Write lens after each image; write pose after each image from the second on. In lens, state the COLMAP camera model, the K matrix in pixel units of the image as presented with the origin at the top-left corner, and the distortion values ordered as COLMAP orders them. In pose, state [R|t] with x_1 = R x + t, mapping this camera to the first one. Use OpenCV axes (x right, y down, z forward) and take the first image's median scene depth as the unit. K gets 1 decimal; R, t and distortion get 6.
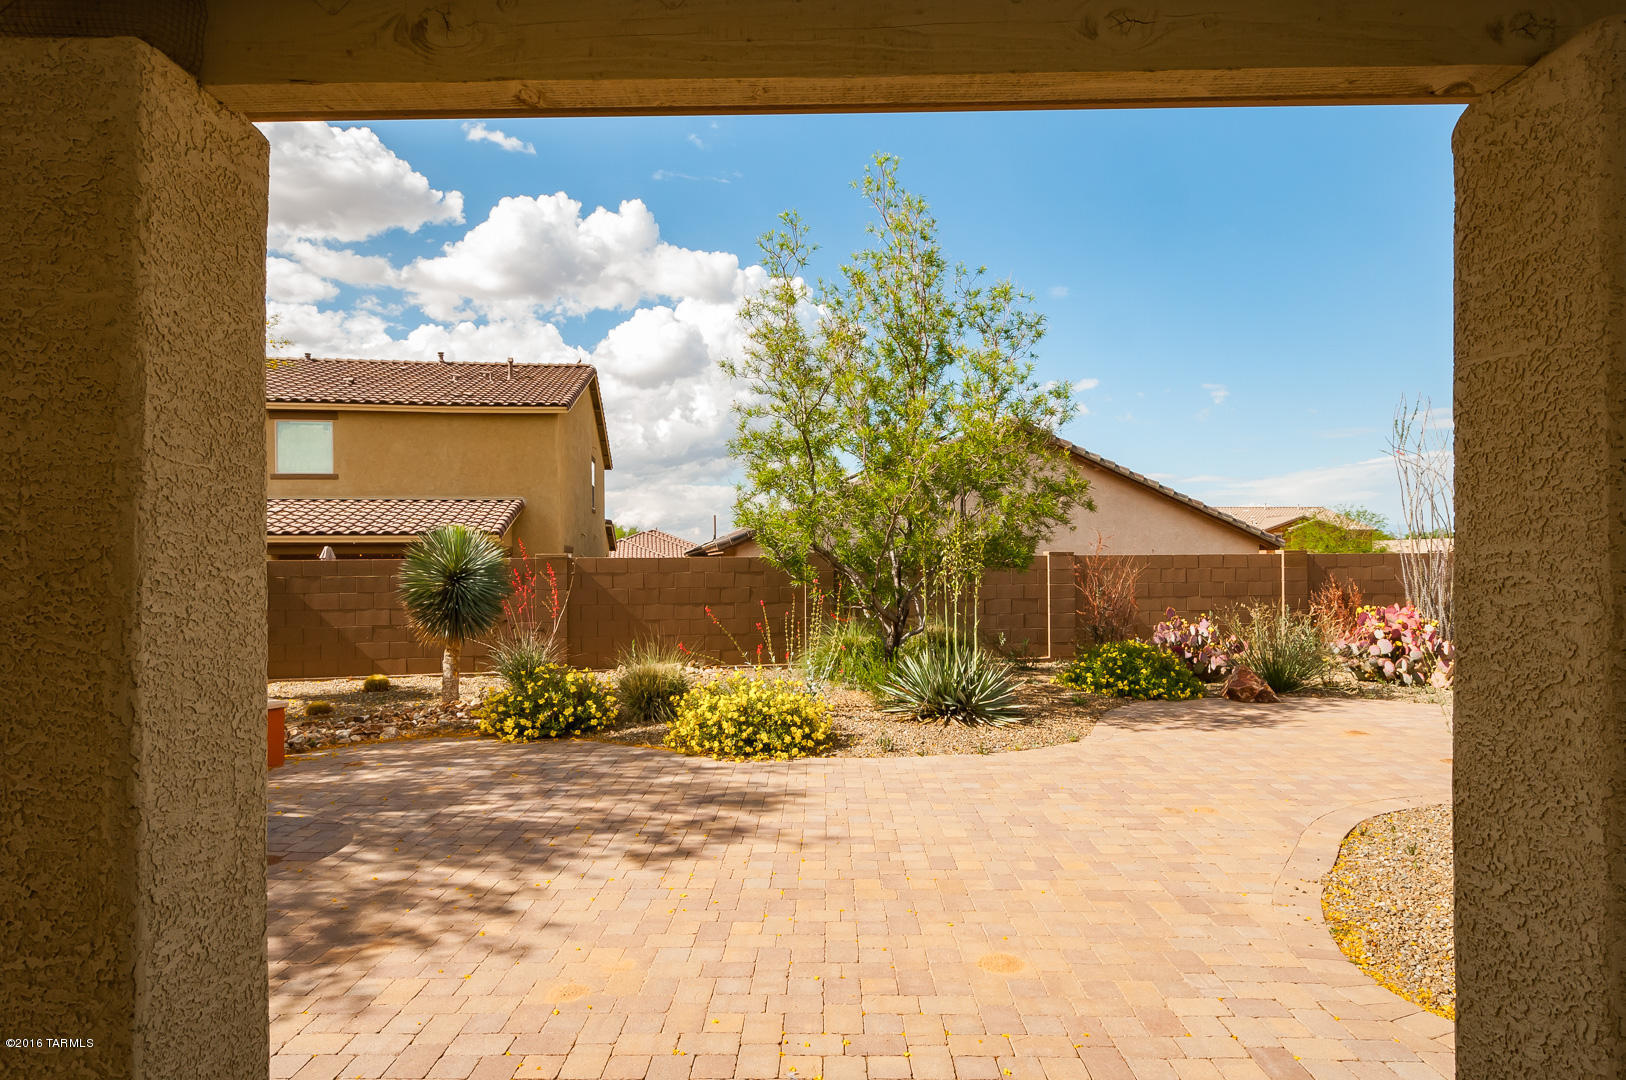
lens RADIAL K [[880.2, 0, 839.9], [0, 880.2, 539.0], [0, 0, 1]] dist [0.008803, -0.012816]
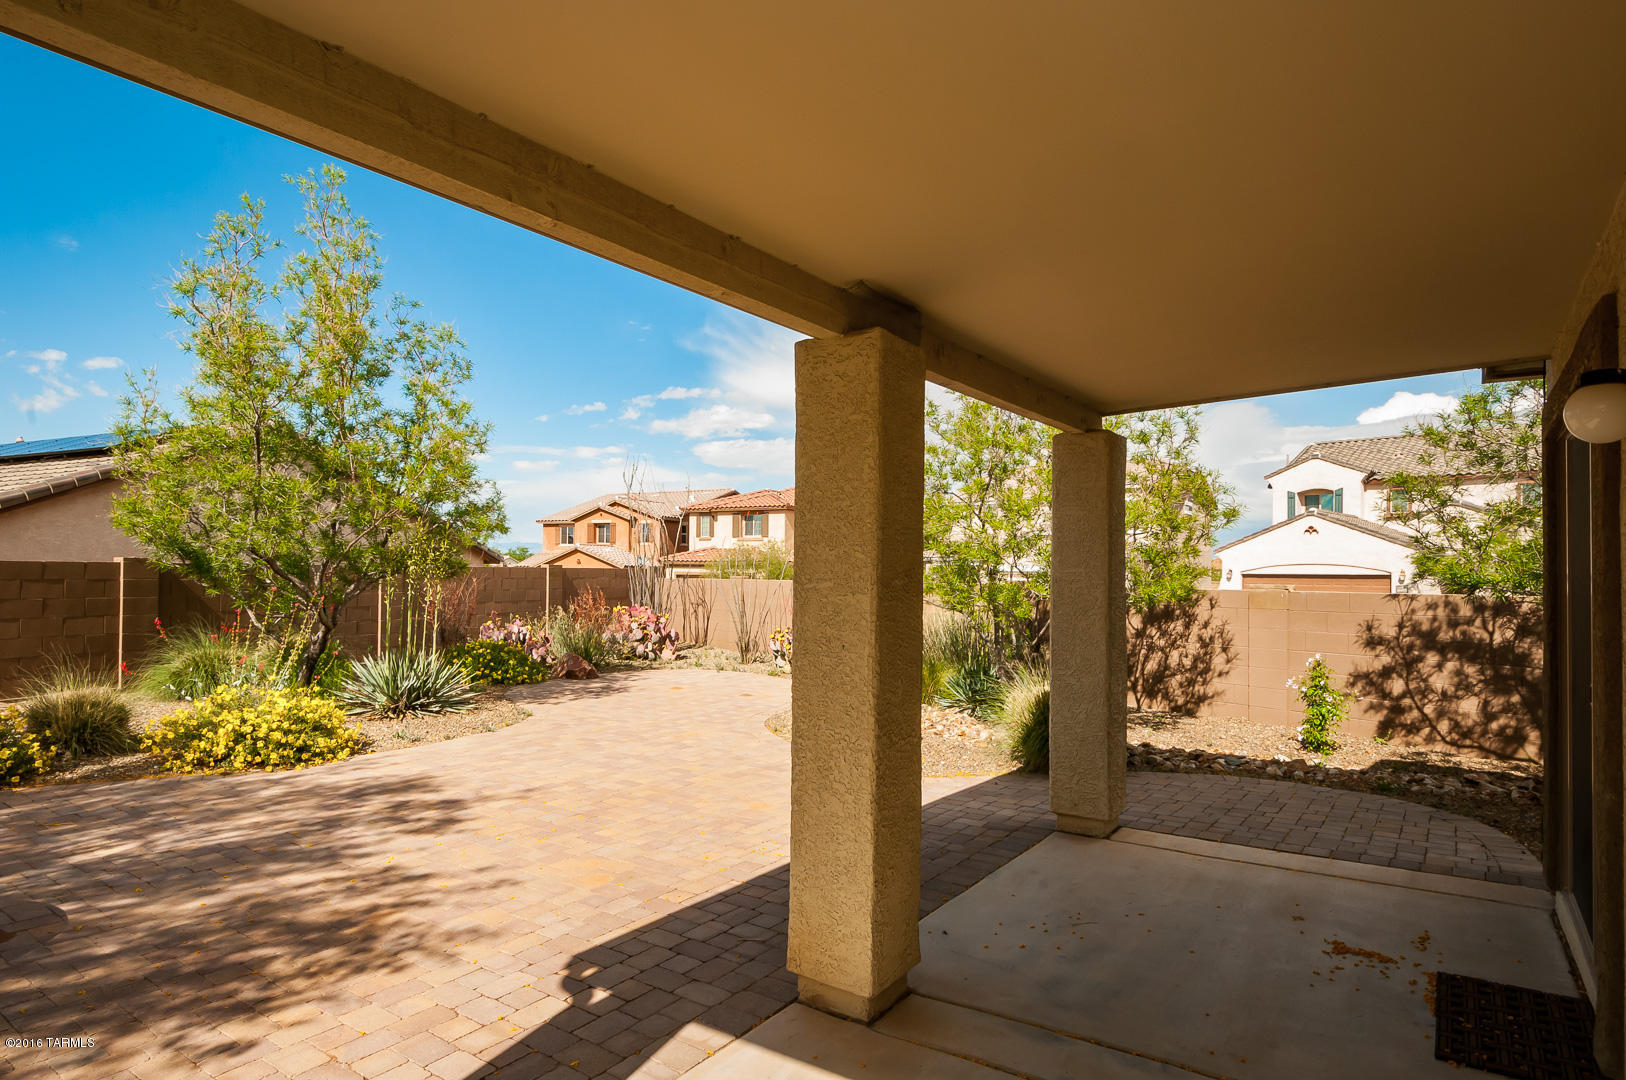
lens RADIAL K [[880.2, 0, 796.7], [0, 880.2, 541.2], [0, 0, 1]] dist [0.008803, -0.012816]
pose [[0.583899, 0.039055, 0.810886, -0.838365], [-0.030988, 0.999186, -0.025811, 0.007675], [-0.811235, -0.010057, 0.584634, -0.035755]]
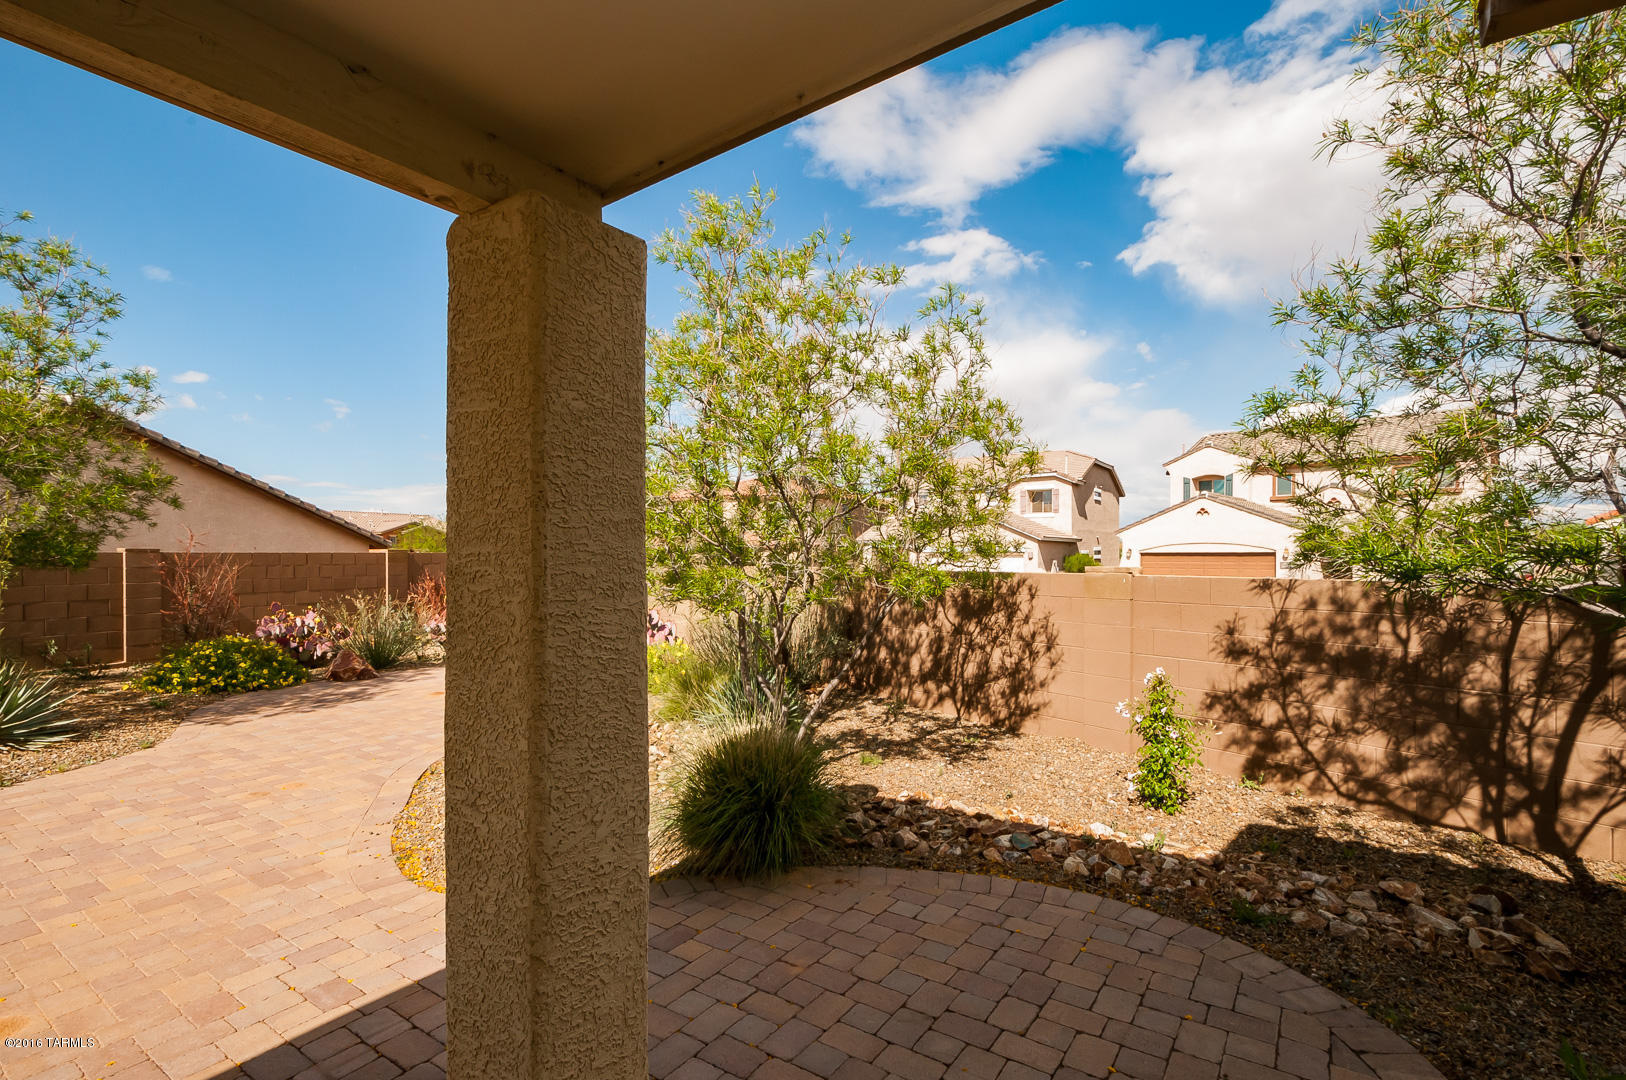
lens RADIAL K [[707.4, 0, 809.9], [0, 707.4, 545.5], [0, 0, 1]] dist [0.001678, -0.001184]
pose [[0.578143, 0.014701, 0.815803, 0.065202], [-0.020525, 0.999783, -0.003471, -0.001115], [-0.815677, -0.014738, 0.578320, -0.027387]]
